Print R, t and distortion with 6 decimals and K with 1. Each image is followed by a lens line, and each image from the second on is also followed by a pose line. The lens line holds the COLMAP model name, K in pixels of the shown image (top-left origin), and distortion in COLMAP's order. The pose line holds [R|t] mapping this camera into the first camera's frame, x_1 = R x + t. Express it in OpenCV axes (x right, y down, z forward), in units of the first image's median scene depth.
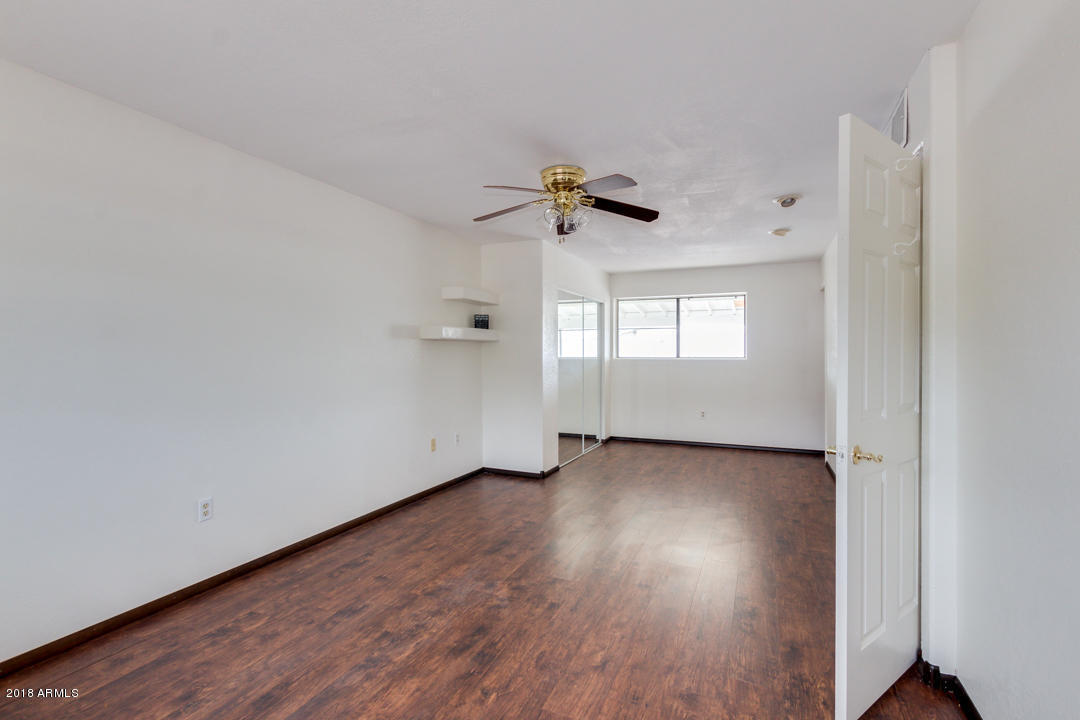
lens RADIAL K [[512.1, 0, 540.2], [0, 512.1, 356.2], [0, 0, 1]] dist [0.012173, -0.004446]
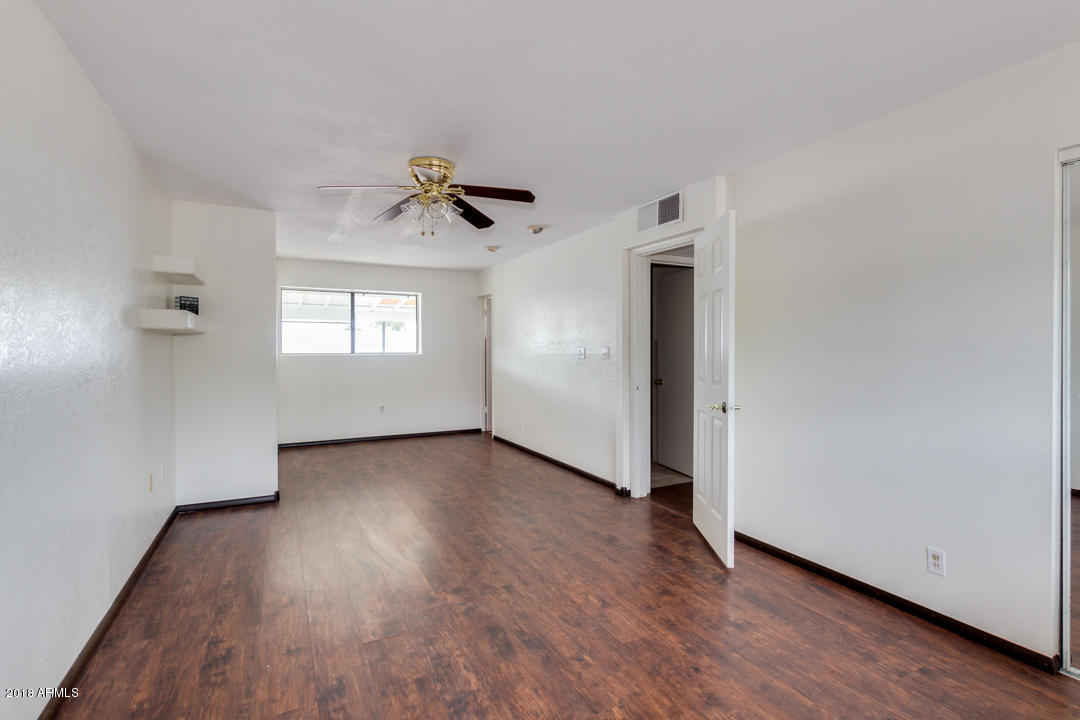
lens RADIAL K [[512.1, 0, 549.5], [0, 512.1, 355.8], [0, 0, 1]] dist [0.012173, -0.004446]
pose [[0.620564, -0.013528, 0.784039, -0.695491], [0.006473, 0.999905, 0.012130, -0.005014], [-0.784129, -0.002453, 0.620593, 0.257416]]
